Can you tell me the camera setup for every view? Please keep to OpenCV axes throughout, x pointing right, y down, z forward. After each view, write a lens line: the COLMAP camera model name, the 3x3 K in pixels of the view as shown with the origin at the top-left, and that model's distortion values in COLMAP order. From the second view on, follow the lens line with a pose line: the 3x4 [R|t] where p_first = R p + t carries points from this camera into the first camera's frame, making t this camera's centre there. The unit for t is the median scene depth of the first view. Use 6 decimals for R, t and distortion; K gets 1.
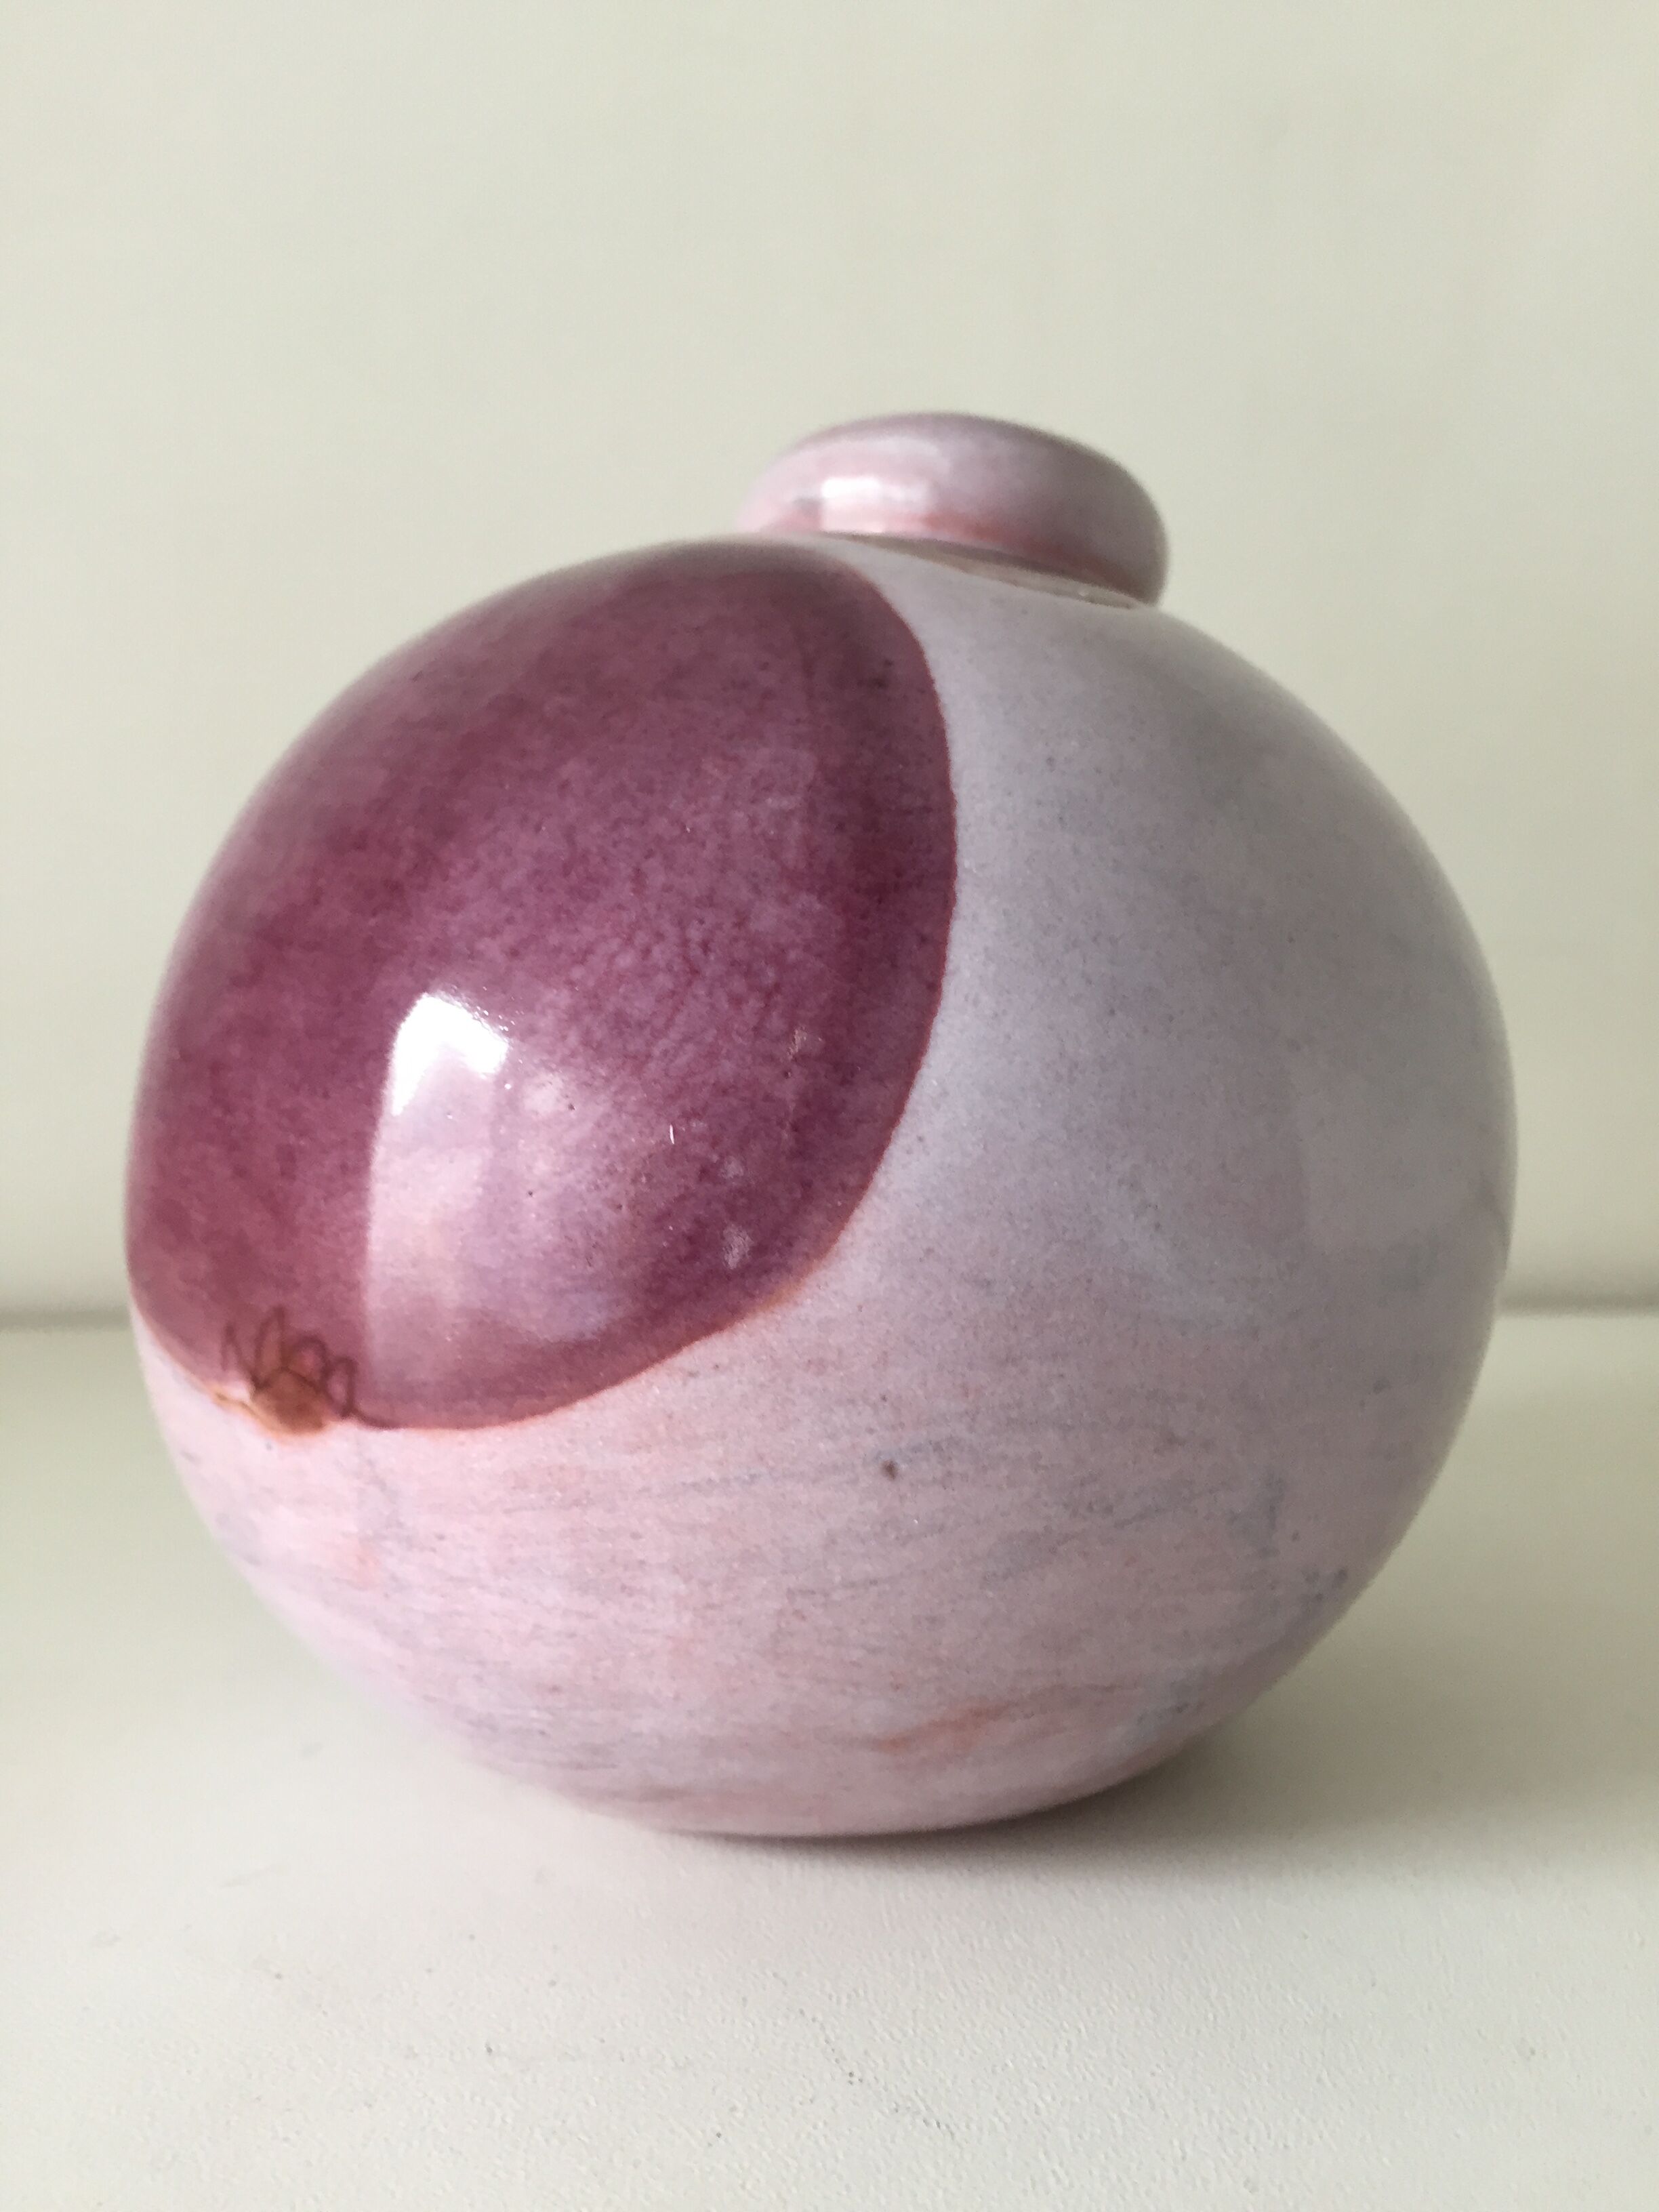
lens RADIAL K [[2102.2, 0, 829.5], [0, 2102.2, 1106.0], [0, 0, 1]] dist [0.037385, -0.001707]
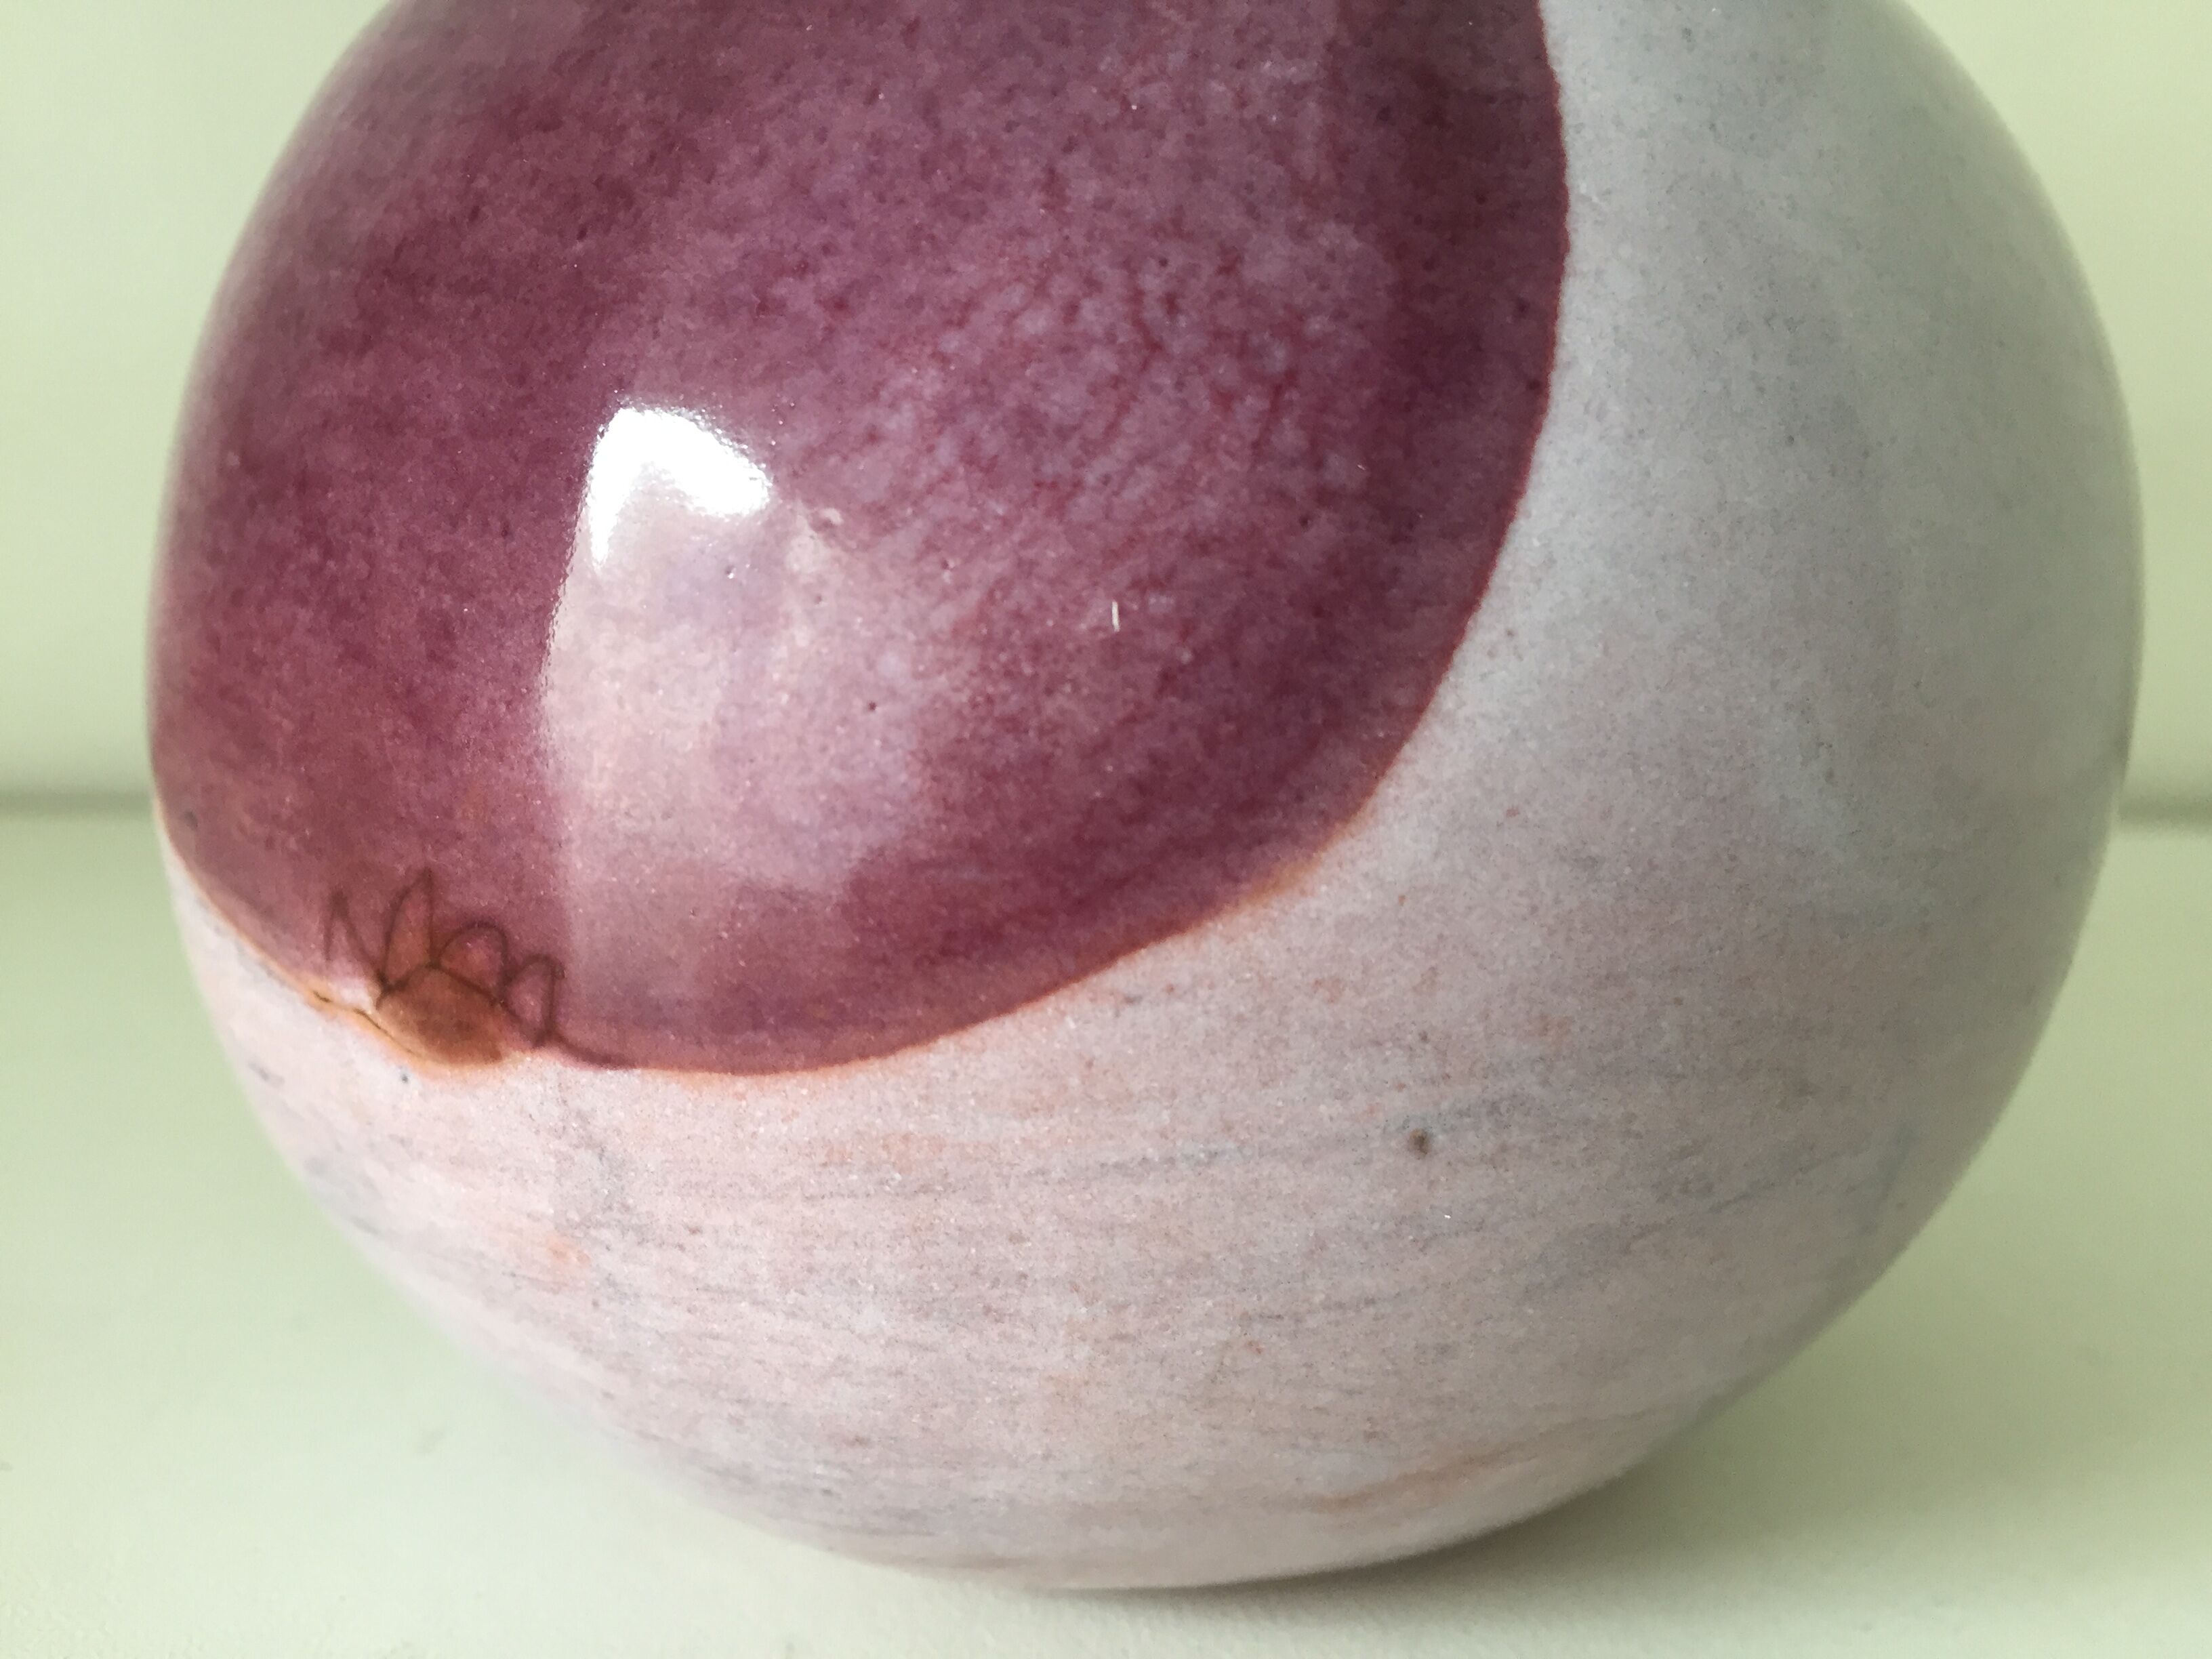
lens RADIAL K [[2102.2, 0, 1106.0], [0, 2102.2, 829.5], [0, 0, 1]] dist [0.037385, -0.001707]
pose [[0.991835, 0.014541, 0.126699, -0.148181], [-0.029748, 0.992451, 0.118977, 0.002445], [-0.124012, -0.121775, 0.984780, 0.377015]]
